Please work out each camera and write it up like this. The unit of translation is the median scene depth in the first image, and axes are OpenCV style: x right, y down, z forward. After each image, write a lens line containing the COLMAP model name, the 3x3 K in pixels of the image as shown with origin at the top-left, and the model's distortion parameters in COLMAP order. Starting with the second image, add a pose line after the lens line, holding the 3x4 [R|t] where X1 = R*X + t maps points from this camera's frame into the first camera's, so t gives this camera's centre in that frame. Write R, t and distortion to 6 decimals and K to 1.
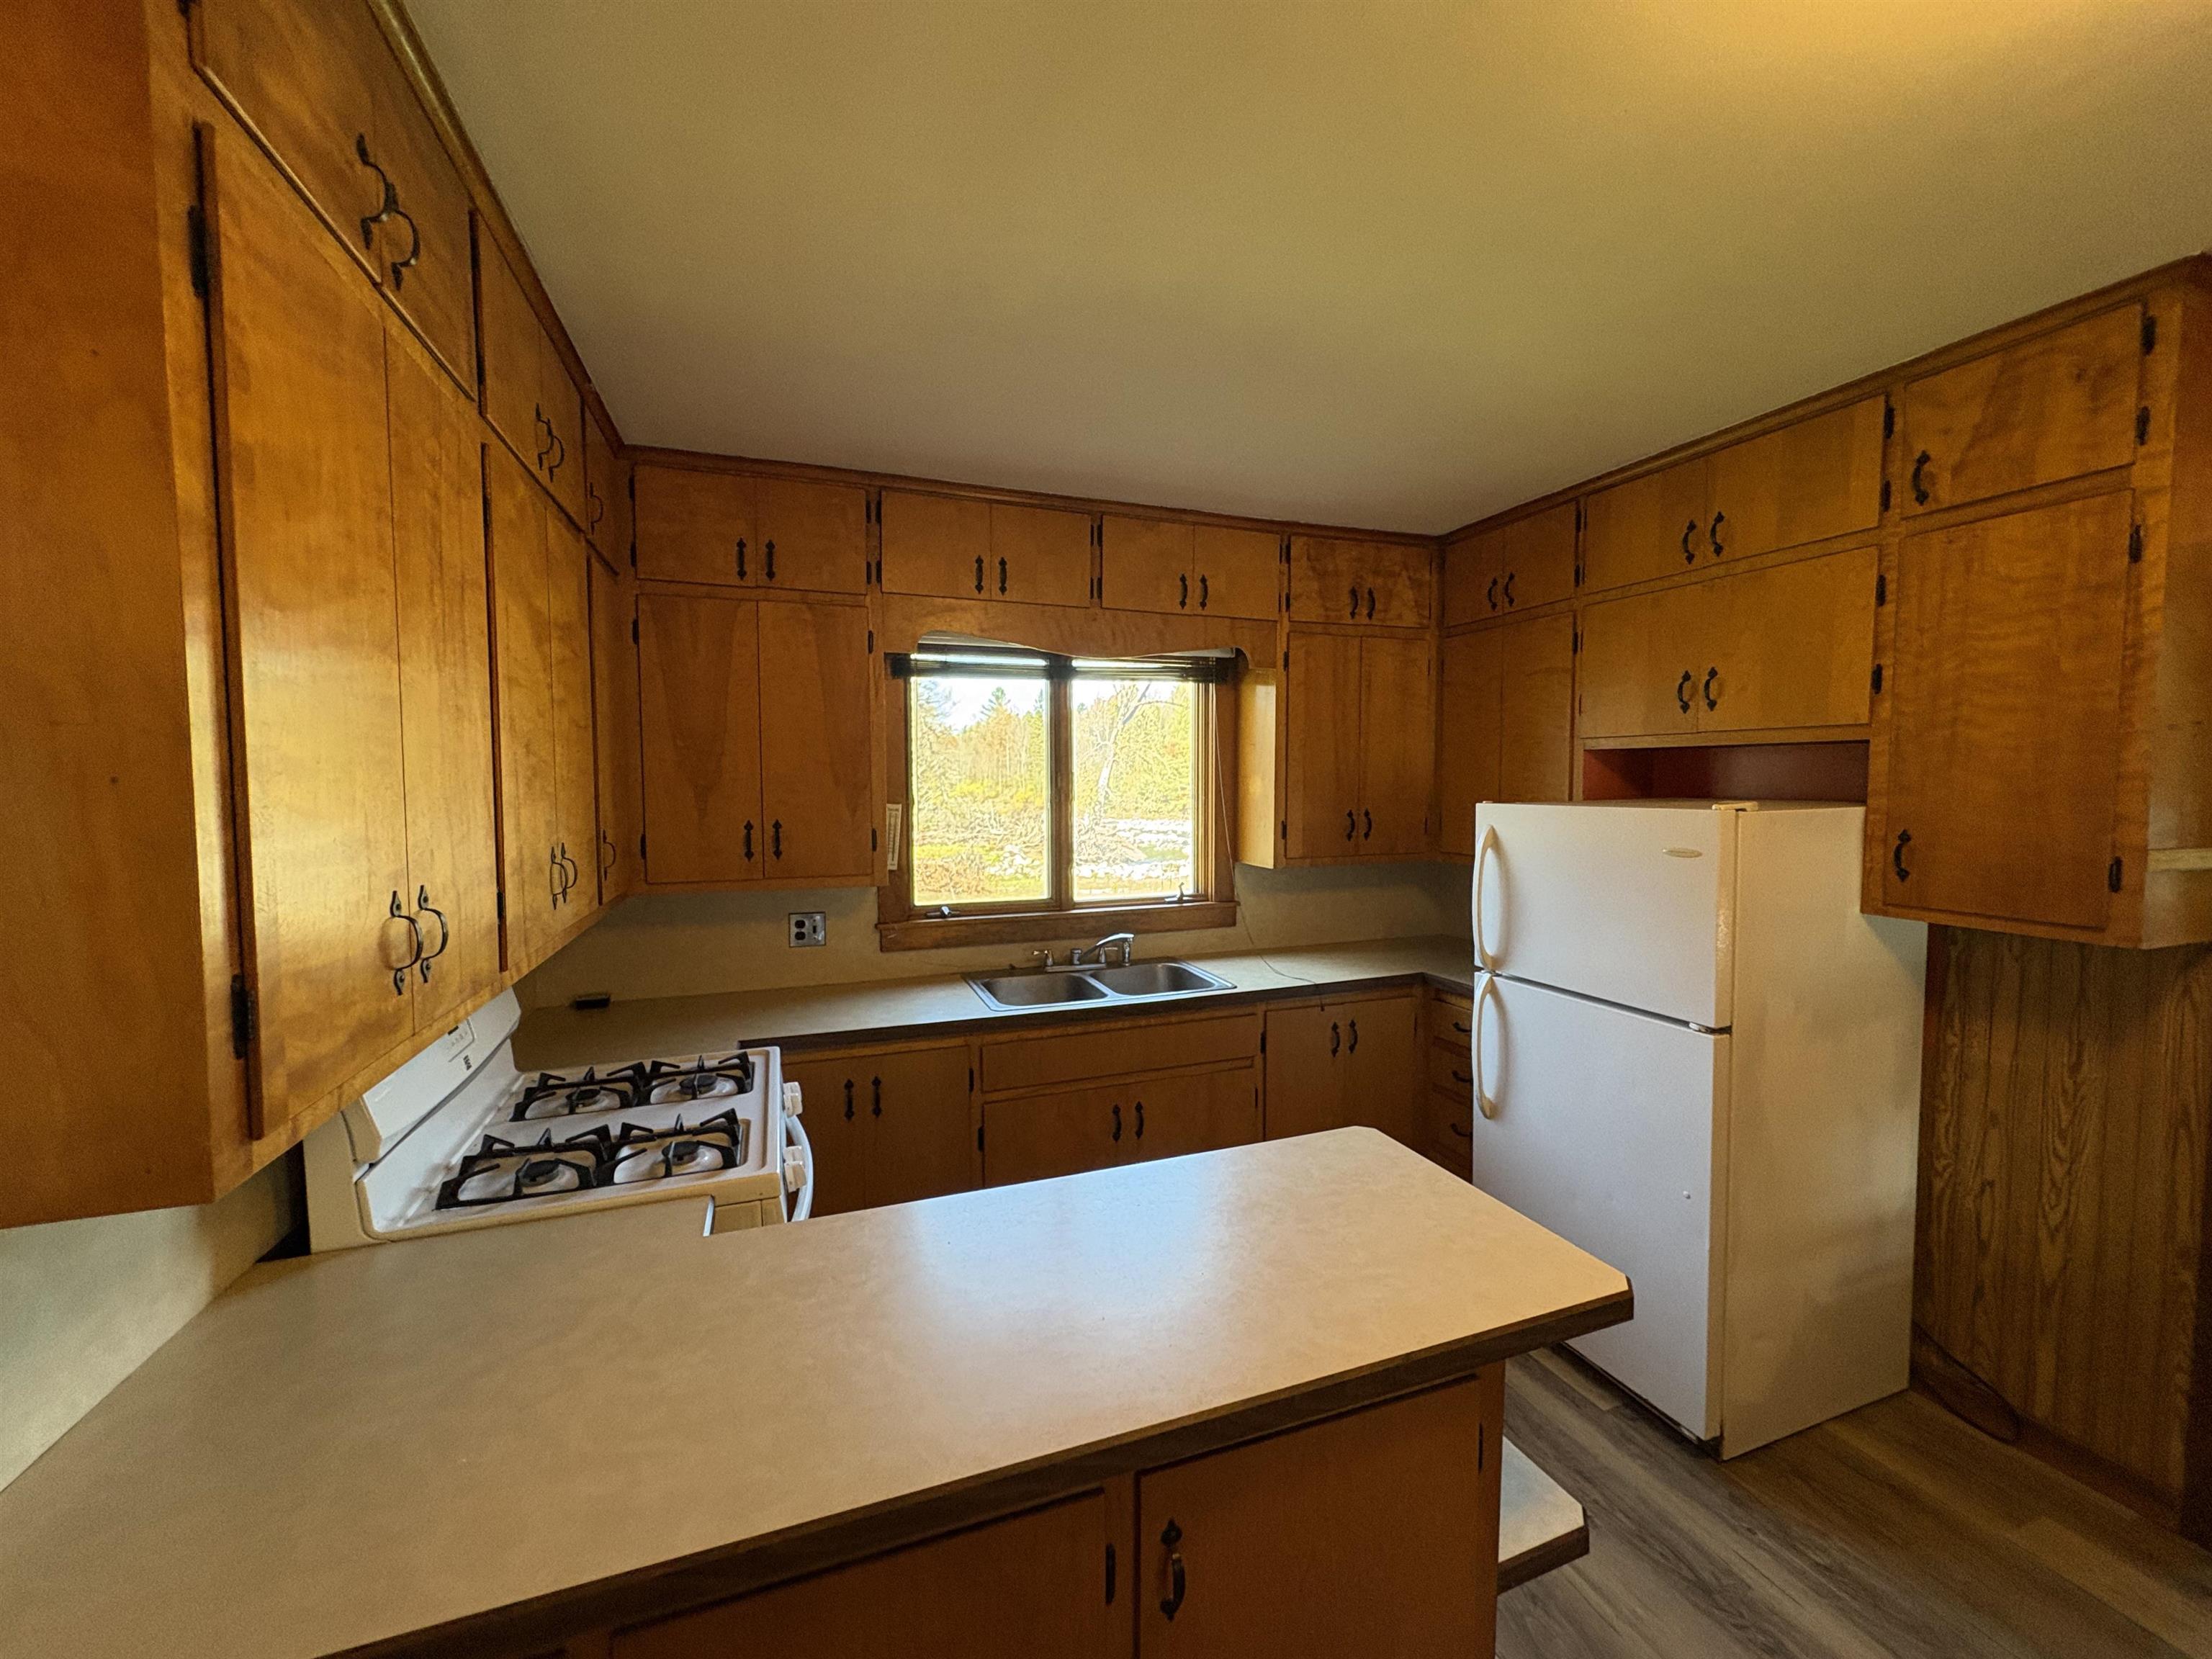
lens RADIAL K [[883.9, 0, 1106.0], [0, 883.9, 829.5], [0, 0, 1]] dist [0.000690, 0.000416]
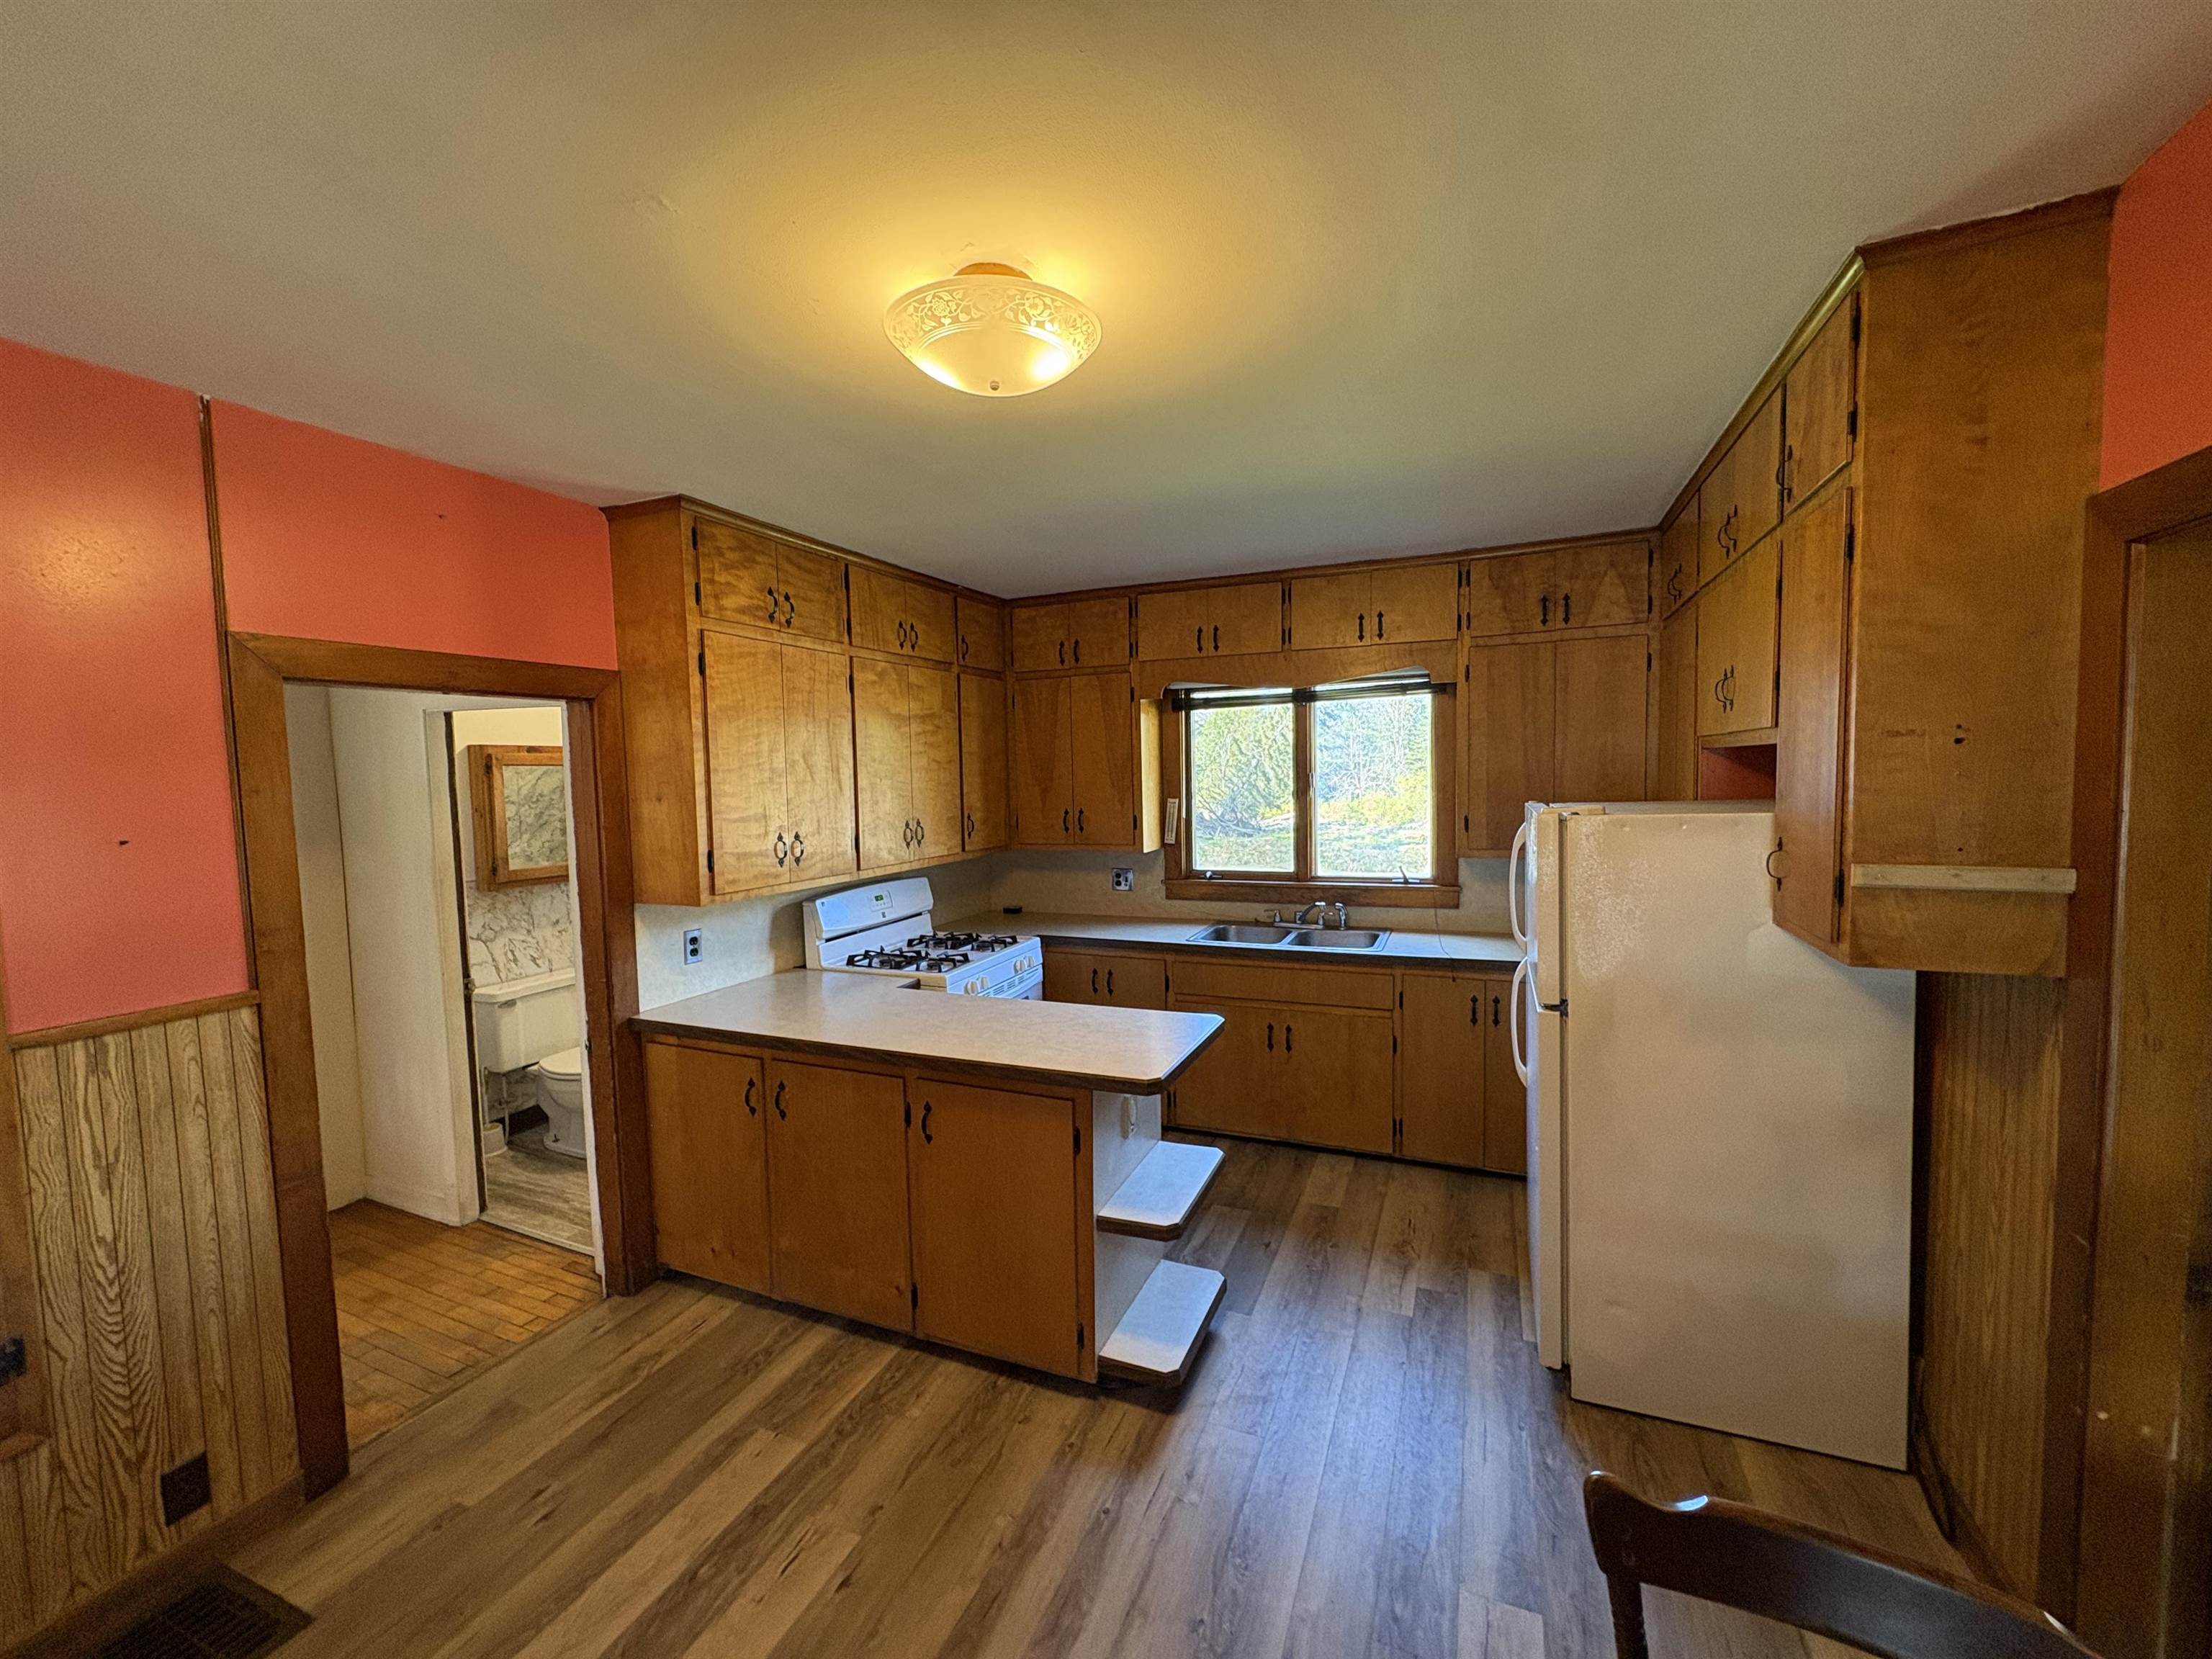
lens RADIAL K [[877.8, 0, 1102.0], [0, 877.8, 827.8], [0, 0, 1]] dist [0.000693, 0.000359]
pose [[0.726733, 0.031054, -0.686218, 0.662624], [-0.020526, 0.999513, 0.023493, -0.011643], [0.686613, -0.002988, 0.727017, -0.135251]]
